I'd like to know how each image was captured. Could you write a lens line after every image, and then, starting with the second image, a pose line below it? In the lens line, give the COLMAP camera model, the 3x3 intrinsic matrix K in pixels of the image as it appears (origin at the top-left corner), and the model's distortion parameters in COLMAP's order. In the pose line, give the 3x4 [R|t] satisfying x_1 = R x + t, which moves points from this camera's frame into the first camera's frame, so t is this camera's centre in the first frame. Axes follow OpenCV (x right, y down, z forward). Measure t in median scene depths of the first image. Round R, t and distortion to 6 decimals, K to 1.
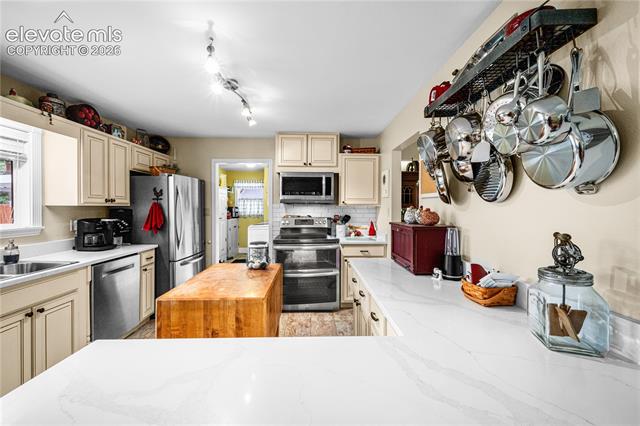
lens RADIAL K [[259.5, 0, 318.4], [0, 259.5, 206.3], [0, 0, 1]] dist [0.000269, -0.000060]
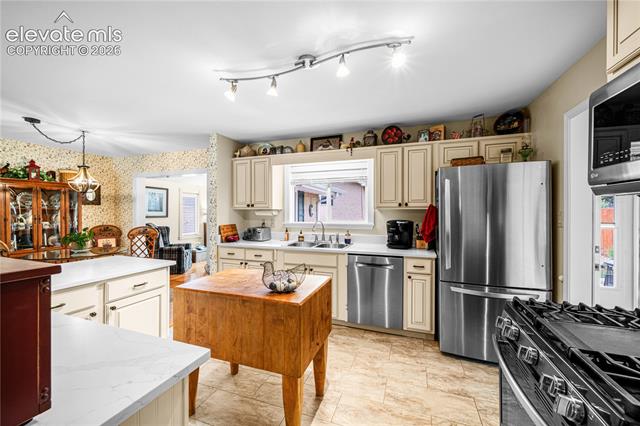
lens RADIAL K [[261.8, 0, 318.5], [0, 261.8, 213.4], [0, 0, 1]] dist [-0.000601, -0.000622]
pose [[-0.368648, 0.001841, -0.929567, 0.263506], [0.000054, 0.999998, 0.001959, 0.009356], [0.929569, 0.000672, -0.368647, 0.816107]]
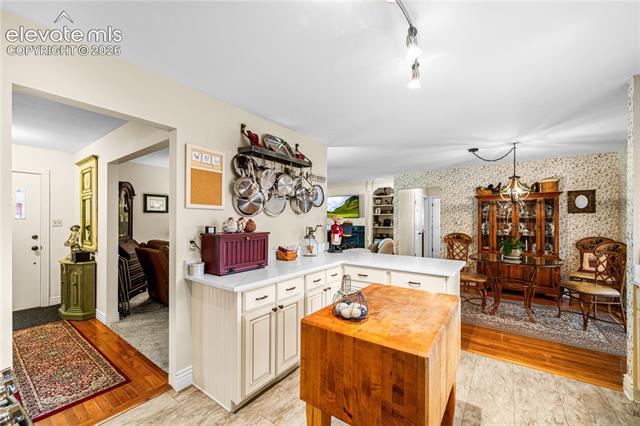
lens RADIAL K [[253.0, 0, 322.8], [0, 253.0, 218.9], [0, 0, 1]] dist [0.000518, 0.000071]
pose [[-0.796358, -0.001573, 0.604823, -0.327317], [-0.003920, 0.999989, -0.002560, 0.003132], [-0.604812, -0.004410, -0.796356, 0.865193]]
